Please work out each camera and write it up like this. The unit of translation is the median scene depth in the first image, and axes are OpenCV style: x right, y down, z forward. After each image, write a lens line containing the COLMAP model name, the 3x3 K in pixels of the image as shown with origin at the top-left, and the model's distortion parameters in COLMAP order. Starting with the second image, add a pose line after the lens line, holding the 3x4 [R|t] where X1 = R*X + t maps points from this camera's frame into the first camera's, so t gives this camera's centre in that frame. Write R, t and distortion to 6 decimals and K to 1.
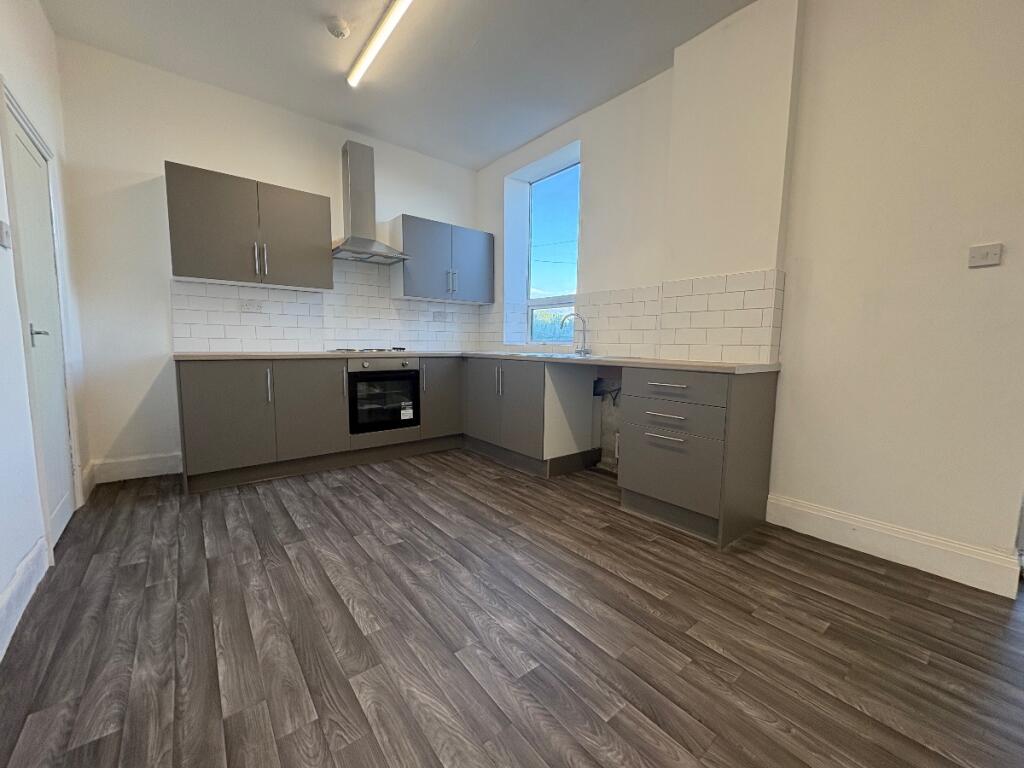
lens RADIAL K [[405.7, 0, 513.5], [0, 405.7, 383.0], [0, 0, 1]] dist [0.001512, -0.000495]
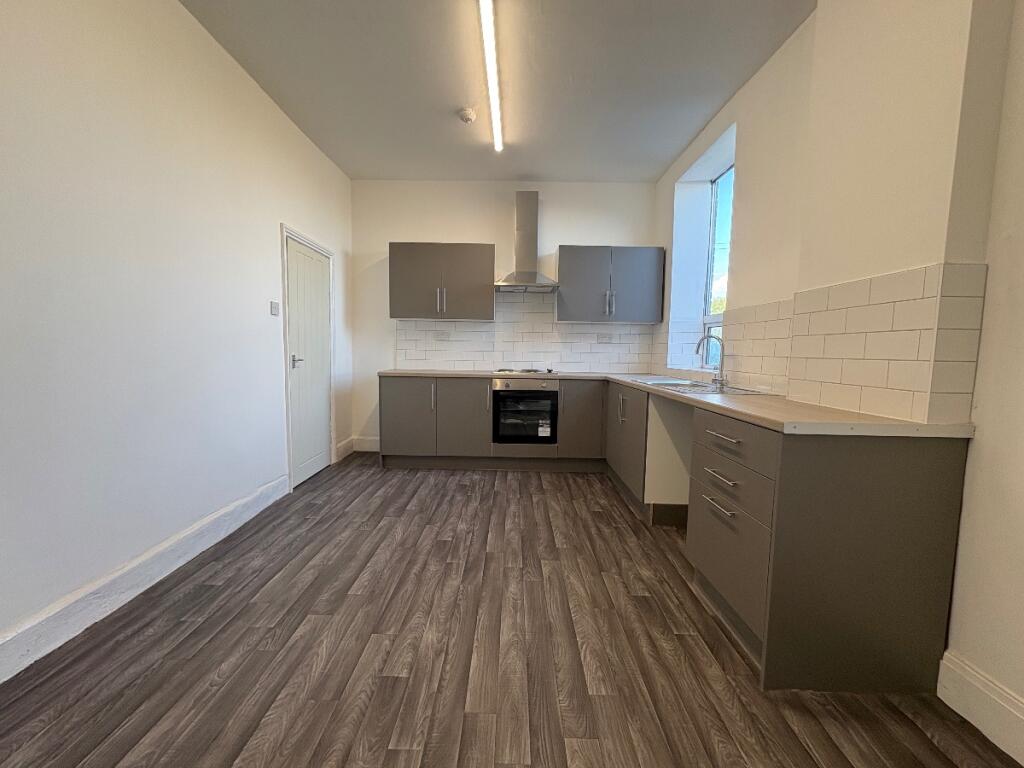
lens RADIAL K [[405.7, 0, 512.8], [0, 405.7, 384.6], [0, 0, 1]] dist [0.001512, -0.000495]
pose [[0.777703, 0.052682, -0.626420, 0.448029], [-0.070547, 0.997502, -0.003695, -0.050137], [0.624660, 0.047066, 0.779477, 0.140600]]
